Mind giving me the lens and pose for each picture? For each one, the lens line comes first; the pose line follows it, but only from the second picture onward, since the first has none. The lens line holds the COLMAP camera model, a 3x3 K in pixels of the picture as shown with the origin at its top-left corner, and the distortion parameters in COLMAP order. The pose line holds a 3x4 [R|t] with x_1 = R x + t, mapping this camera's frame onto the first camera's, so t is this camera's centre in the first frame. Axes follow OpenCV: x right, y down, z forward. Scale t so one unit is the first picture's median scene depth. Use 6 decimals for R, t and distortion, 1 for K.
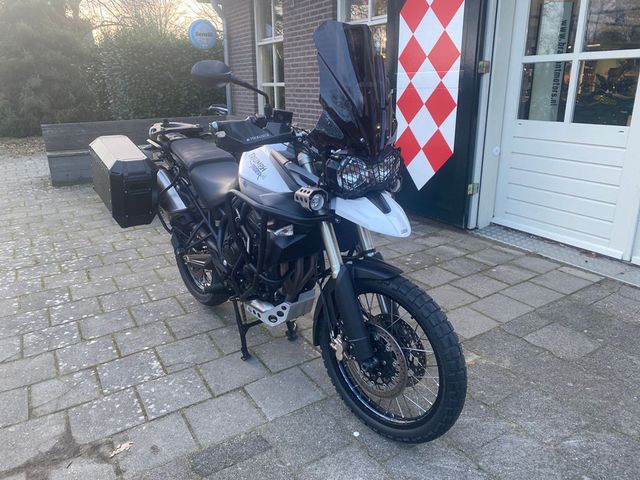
lens RADIAL K [[475.6, 0, 319.7], [0, 475.6, 231.1], [0, 0, 1]] dist [0.073429, -0.154142]
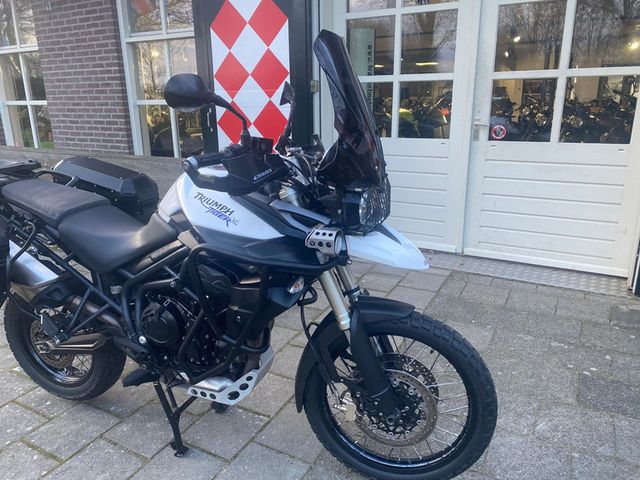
lens RADIAL K [[478.5, 0, 320.0], [0, 478.5, 240.0], [0, 0, 1]] dist [0.005462, -0.004462]
pose [[0.862403, -0.141436, 0.486063, -0.216740], [0.149692, 0.988487, 0.022040, -0.046158], [-0.483584, 0.053752, 0.873646, 0.141970]]
